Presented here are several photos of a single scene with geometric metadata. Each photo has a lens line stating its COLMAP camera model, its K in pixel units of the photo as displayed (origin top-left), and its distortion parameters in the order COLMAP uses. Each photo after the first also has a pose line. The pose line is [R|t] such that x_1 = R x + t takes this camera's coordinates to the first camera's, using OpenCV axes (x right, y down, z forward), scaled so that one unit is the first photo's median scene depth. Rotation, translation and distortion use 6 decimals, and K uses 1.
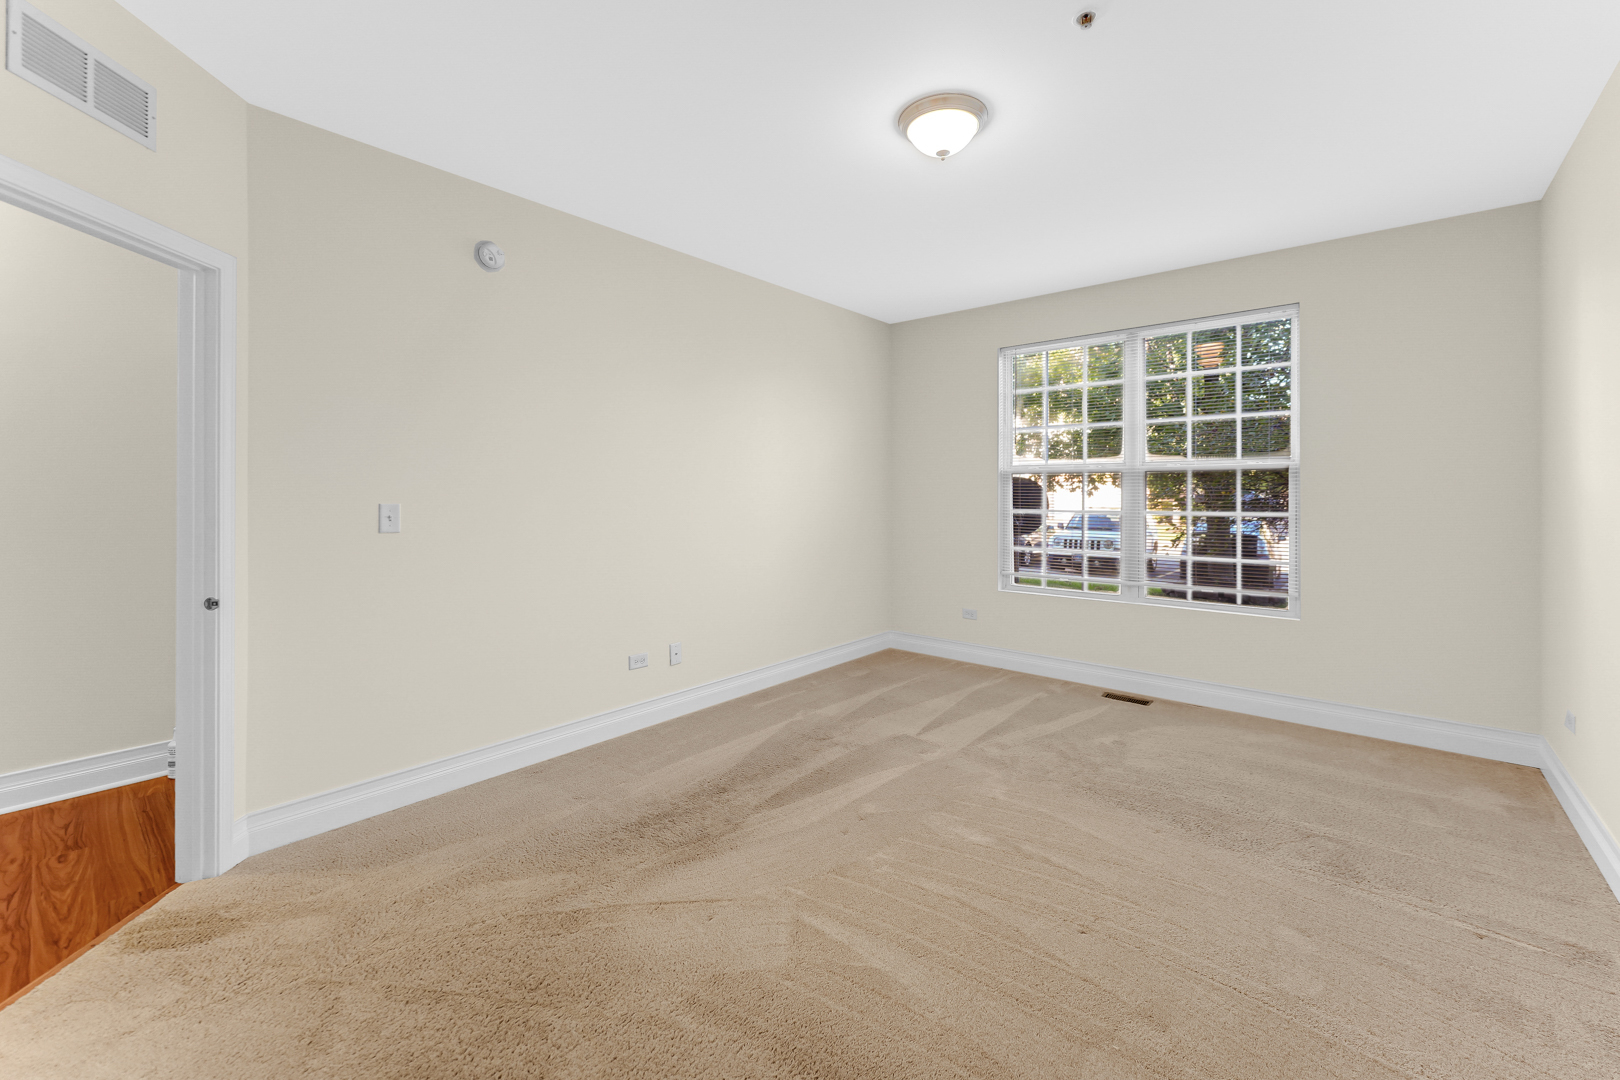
lens RADIAL K [[668.2, 0, 804.5], [0, 668.2, 482.2], [0, 0, 1]] dist [-0.003331, -0.000064]
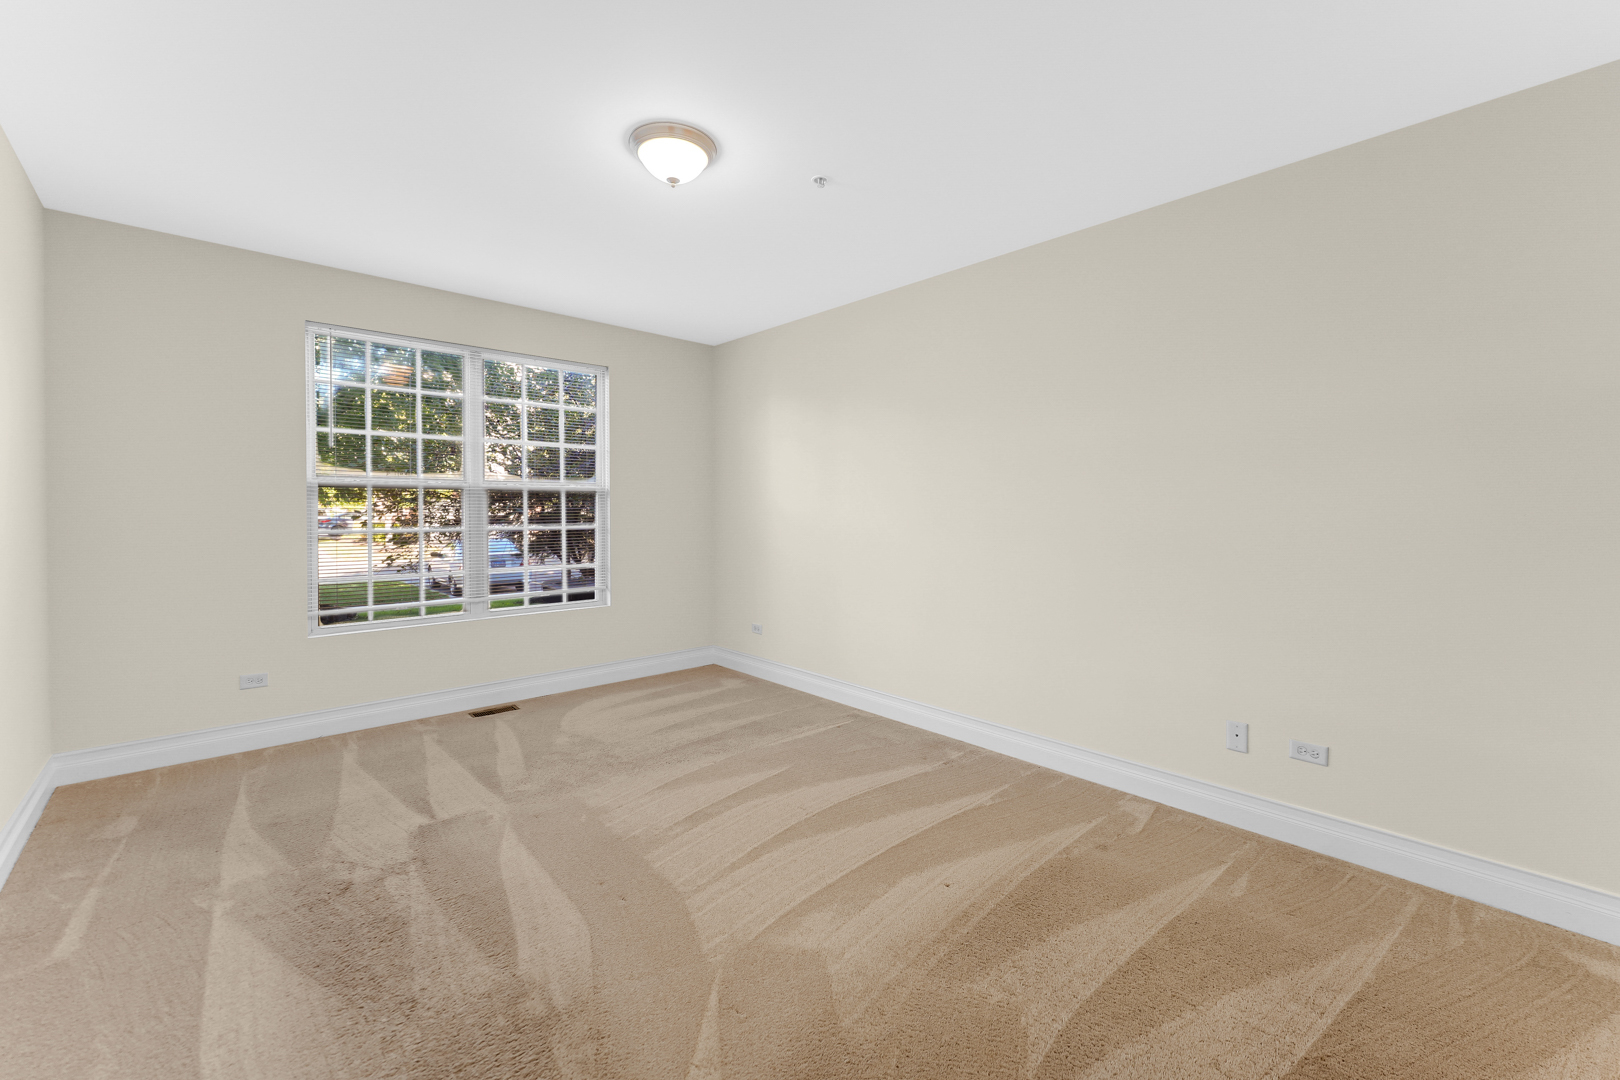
lens RADIAL K [[668.7, 0, 809.9], [0, 668.7, 507.3], [0, 0, 1]] dist [-0.000867, 0.000012]
pose [[0.115274, -0.000253, 0.993334, -0.517800], [-0.014002, 0.999900, 0.001880, 0.003134], [-0.993235, -0.014125, 0.115259, 0.436172]]
